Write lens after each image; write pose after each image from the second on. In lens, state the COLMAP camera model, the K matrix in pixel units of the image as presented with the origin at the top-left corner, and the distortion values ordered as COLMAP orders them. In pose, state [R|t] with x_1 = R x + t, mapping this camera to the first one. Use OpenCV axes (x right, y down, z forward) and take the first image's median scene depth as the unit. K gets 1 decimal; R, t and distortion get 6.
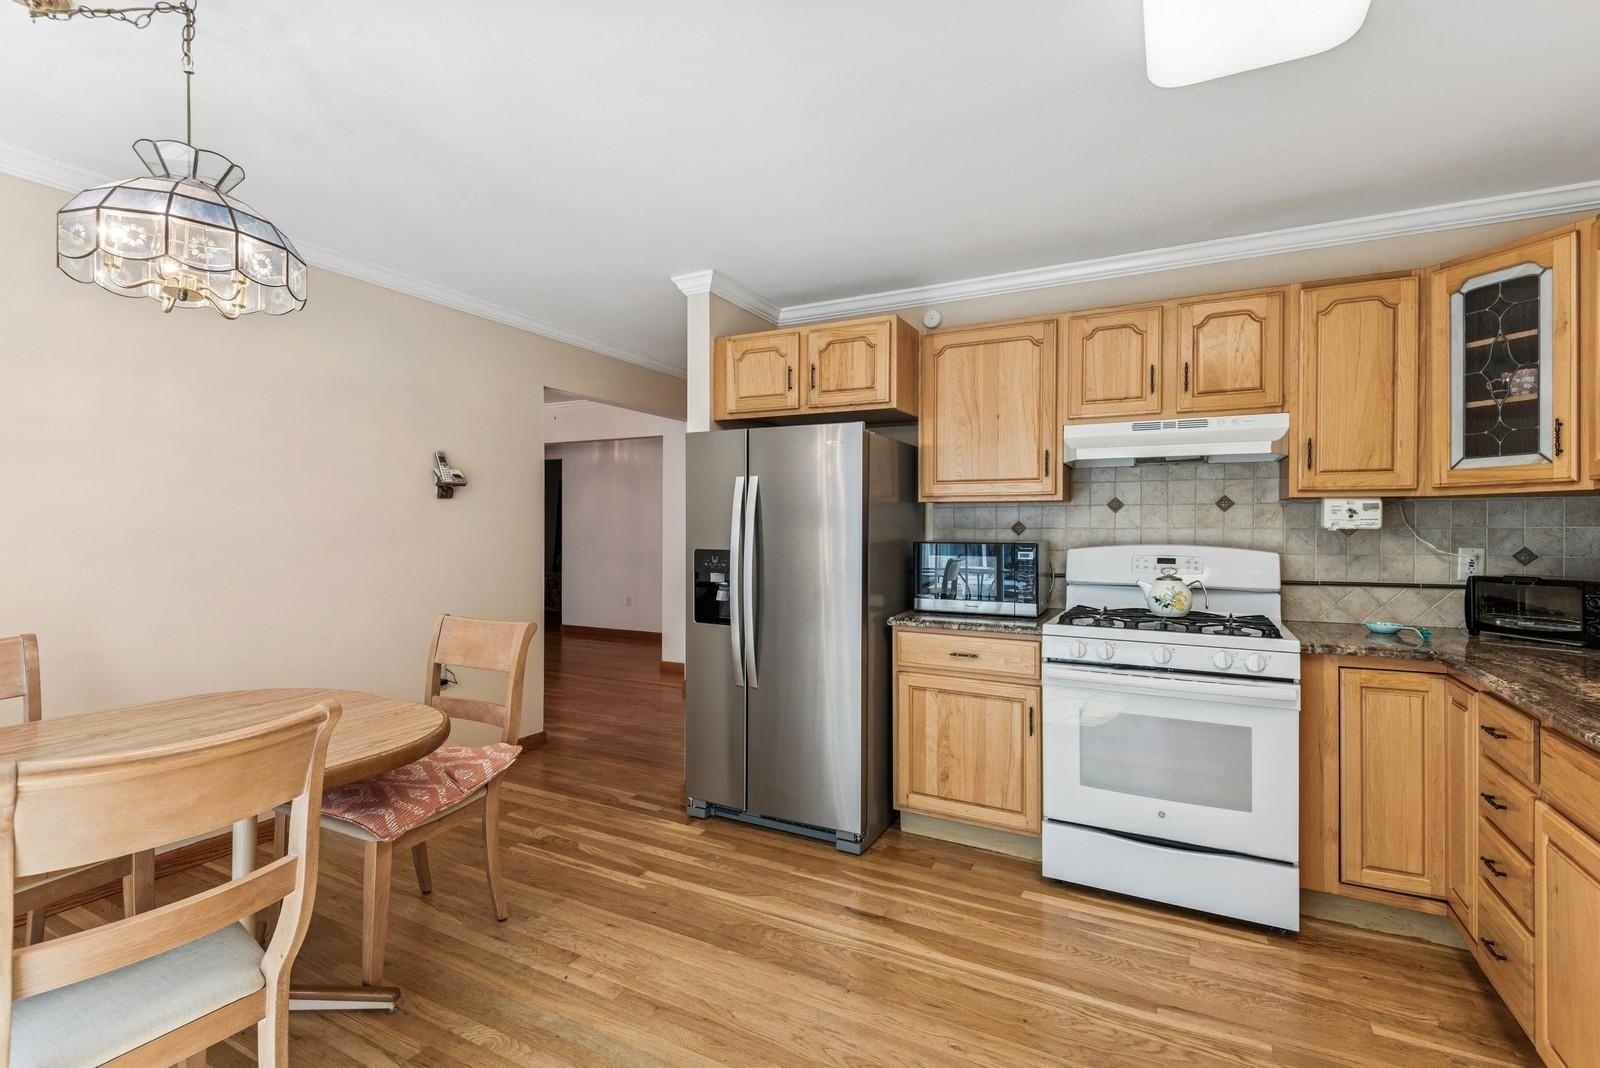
lens RADIAL K [[764.4, 0, 766.4], [0, 764.4, 516.8], [0, 0, 1]] dist [0.015425, -0.009350]
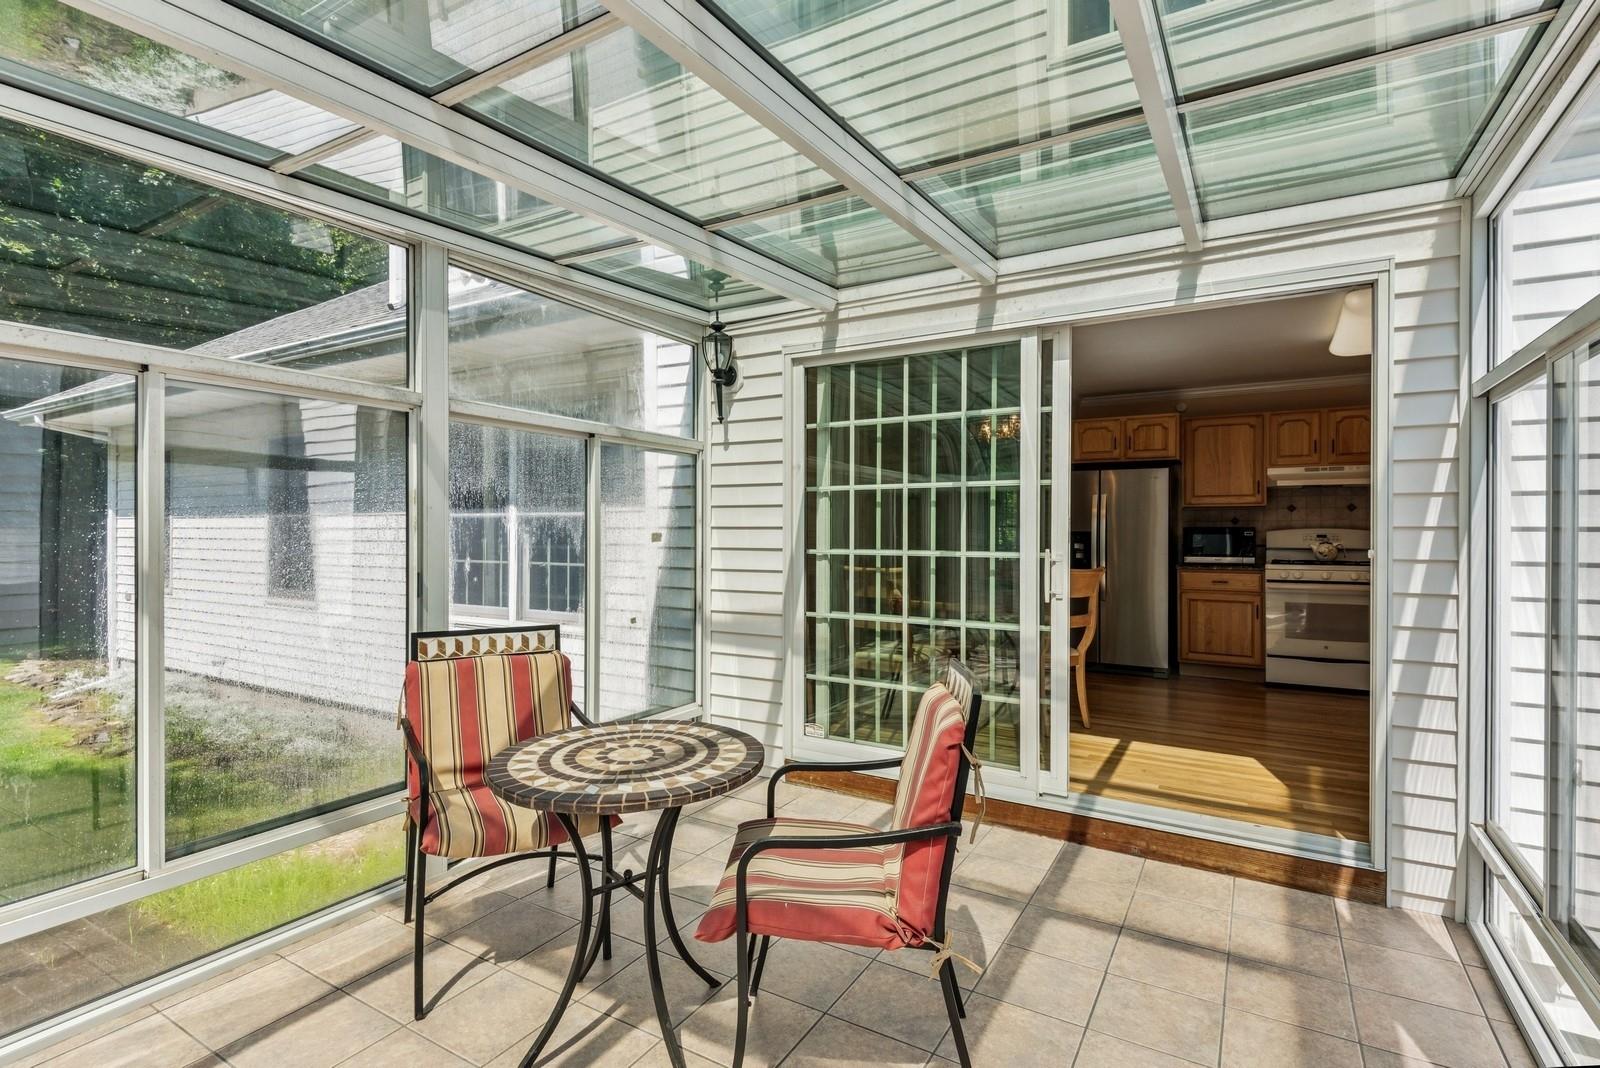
lens RADIAL K [[764.4, 0, 794.2], [0, 764.4, 520.1], [0, 0, 1]] dist [0.015425, -0.009350]
pose [[0.998383, -0.002170, -0.056804, -0.799758], [0.001965, 0.999991, -0.003652, 0.022077], [0.056812, 0.003535, 0.998379, -1.167630]]
